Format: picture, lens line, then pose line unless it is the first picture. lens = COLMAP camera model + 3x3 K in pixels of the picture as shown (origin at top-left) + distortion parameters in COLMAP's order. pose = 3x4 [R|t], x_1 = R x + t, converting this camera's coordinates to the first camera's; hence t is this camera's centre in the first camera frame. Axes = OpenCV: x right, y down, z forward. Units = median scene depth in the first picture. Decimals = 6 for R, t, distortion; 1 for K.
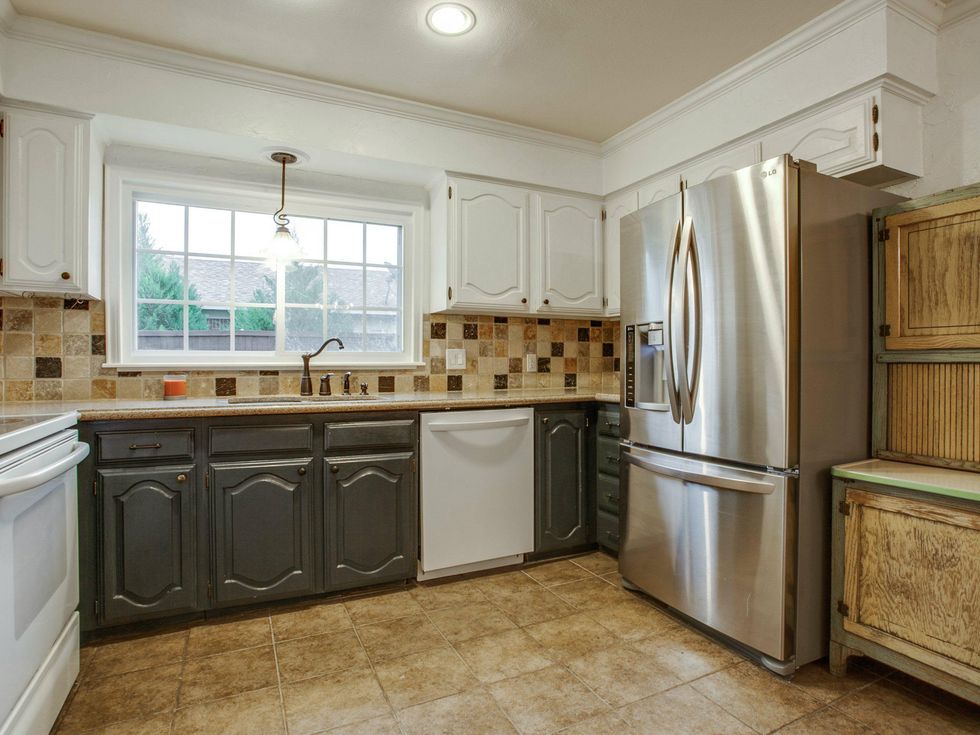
lens RADIAL K [[537.3, 0, 497.6], [0, 537.3, 362.9], [0, 0, 1]] dist [-0.040136, 0.006113]
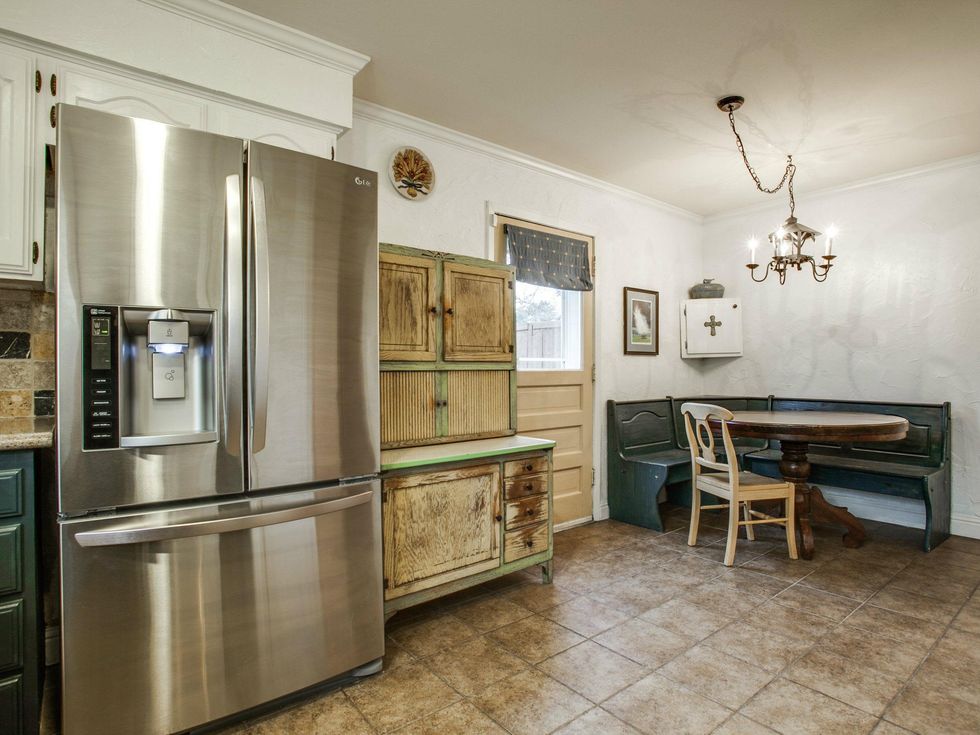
lens RADIAL K [[537.3, 0, 496.7], [0, 537.3, 372.4], [0, 0, 1]] dist [-0.040136, 0.006113]
pose [[-0.219065, -0.004443, 0.975700, -0.571727], [-0.002273, 0.999989, 0.004043, -0.003802], [-0.975708, -0.001332, -0.219073, 1.069835]]
